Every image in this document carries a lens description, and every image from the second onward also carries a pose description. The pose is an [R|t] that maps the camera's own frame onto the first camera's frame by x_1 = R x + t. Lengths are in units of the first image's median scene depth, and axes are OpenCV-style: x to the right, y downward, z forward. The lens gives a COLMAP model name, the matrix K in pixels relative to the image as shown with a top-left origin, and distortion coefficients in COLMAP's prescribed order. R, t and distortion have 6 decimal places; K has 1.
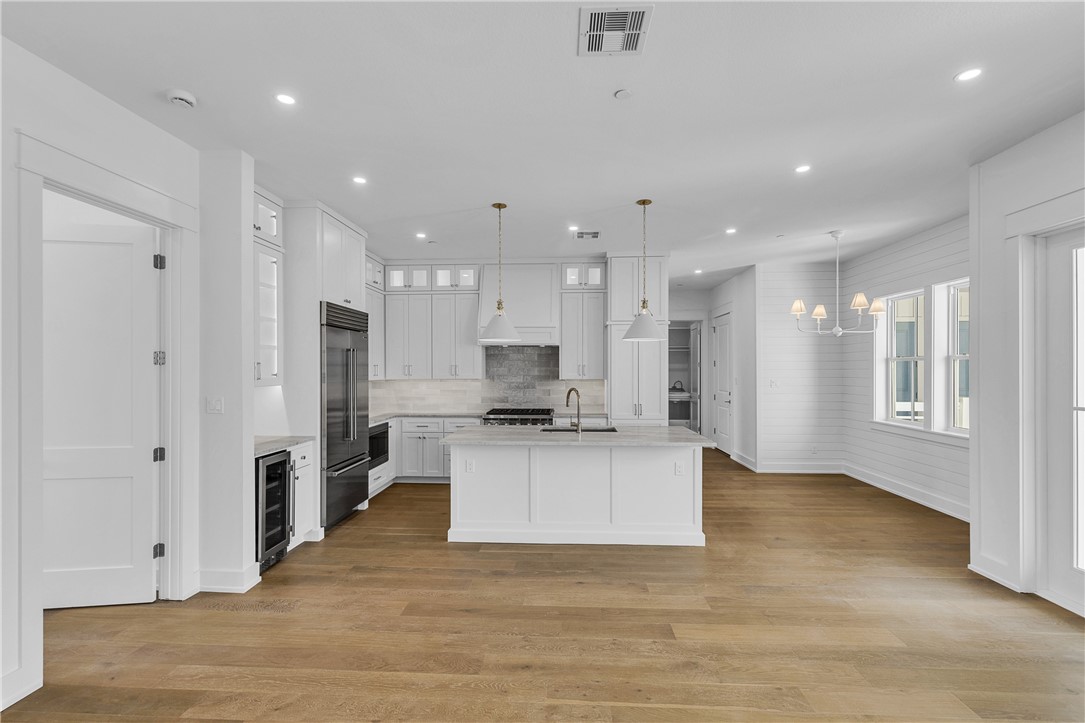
lens RADIAL K [[475.5, 0, 544.9], [0, 475.5, 371.3], [0, 0, 1]] dist [0.003380, -0.003850]
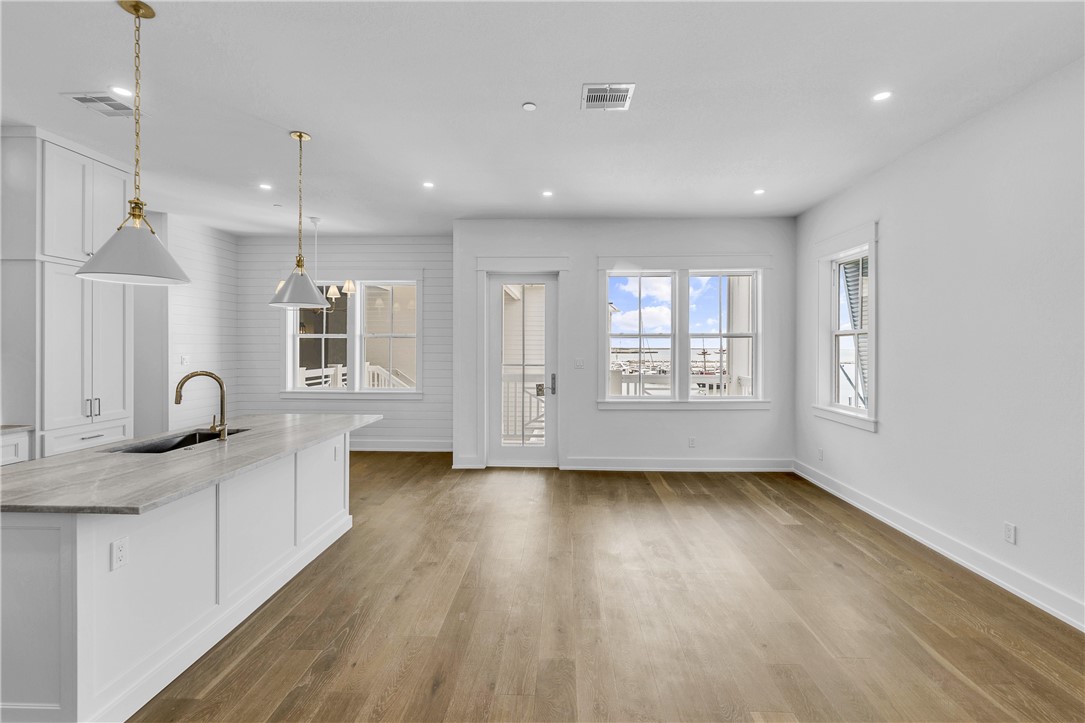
lens RADIAL K [[475.5, 0, 550.1], [0, 475.5, 346.5], [0, 0, 1]] dist [0.003380, -0.003850]
pose [[-0.026494, 0.001004, 0.999648, -0.580576], [-0.000205, 0.999999, -0.001009, 0.002852], [-0.999649, -0.000232, -0.026494, 0.567854]]
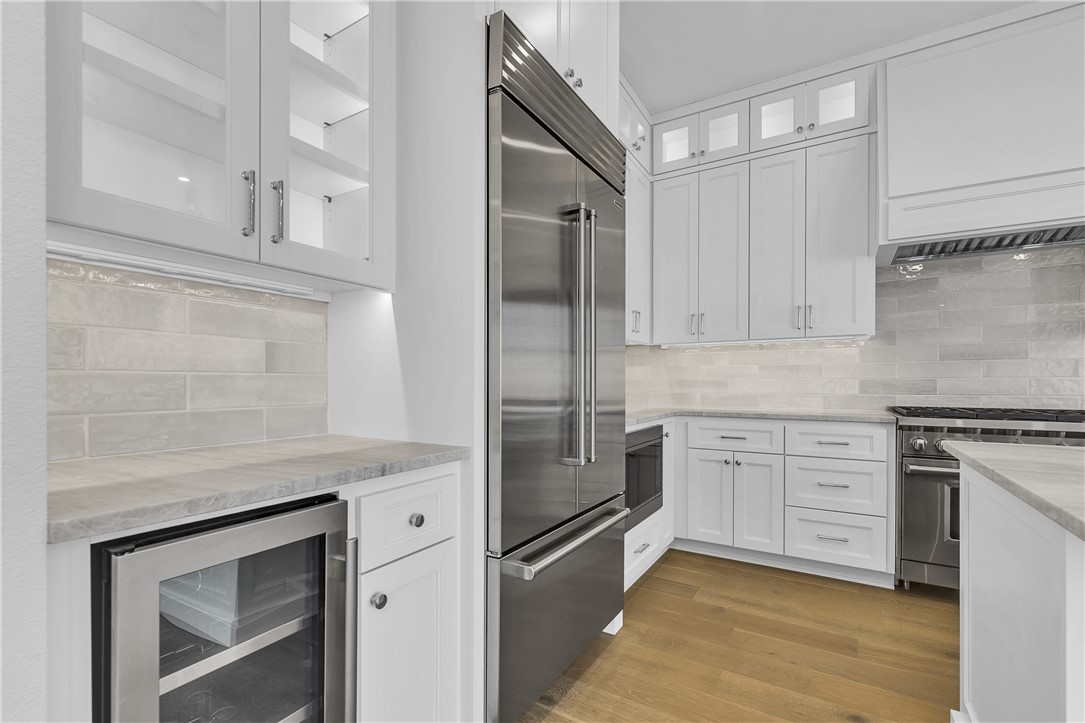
lens RADIAL K [[475.5, 0, 551.3], [0, 475.5, 385.4], [0, 0, 1]] dist [0.003380, -0.003850]
pose [[0.881828, 0.004021, -0.471555, -0.269890], [-0.003355, 0.999992, 0.002253, 0.089071], [0.471560, -0.000405, 0.881834, 0.703594]]
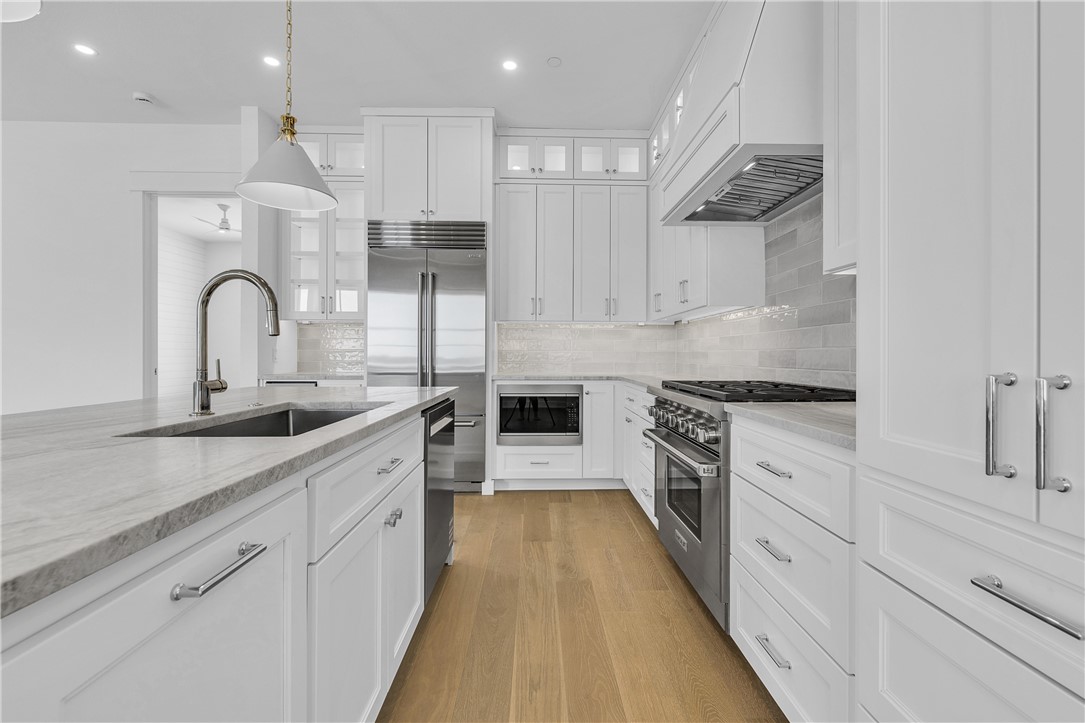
lens RADIAL K [[475.5, 0, 549.1], [0, 475.5, 358.8], [0, 0, 1]] dist [0.003380, -0.003850]
pose [[0.085686, 0.008697, -0.996284, 0.390737], [-0.012668, 0.999891, 0.007639, 0.089794], [0.996242, 0.011966, 0.085787, 1.184044]]
